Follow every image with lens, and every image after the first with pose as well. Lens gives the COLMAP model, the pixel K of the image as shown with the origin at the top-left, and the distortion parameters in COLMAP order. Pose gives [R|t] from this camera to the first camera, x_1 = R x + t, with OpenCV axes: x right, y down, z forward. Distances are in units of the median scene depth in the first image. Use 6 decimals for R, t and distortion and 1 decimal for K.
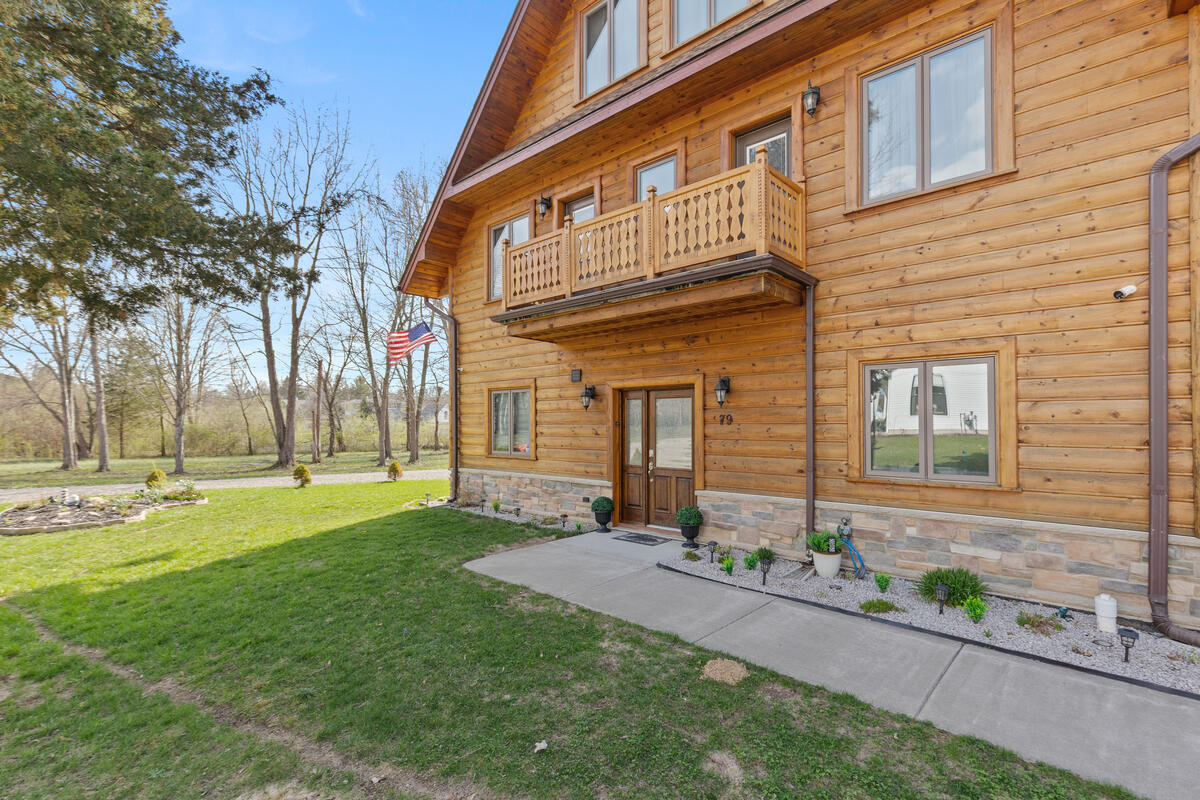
lens RADIAL K [[546.4, 0, 597.5], [0, 546.4, 420.0], [0, 0, 1]] dist [0.002182, 0.000129]
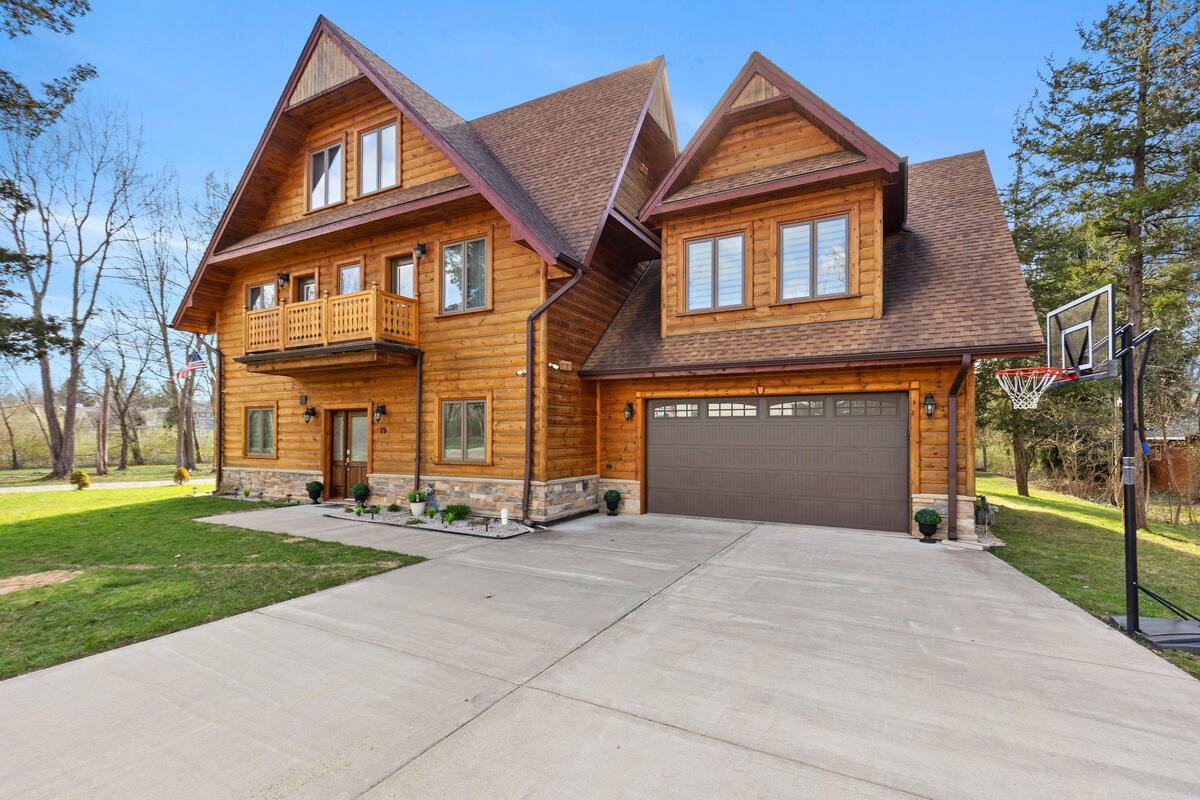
lens RADIAL K [[543.7, 0, 598.1], [0, 543.7, 428.2], [0, 0, 1]] dist [0.000561, 0.000193]
pose [[0.967200, 0.004132, 0.253981, 0.370122], [-0.002598, 0.999976, -0.006374, 0.001638], [-0.254001, 0.005505, 0.967188, -0.630186]]
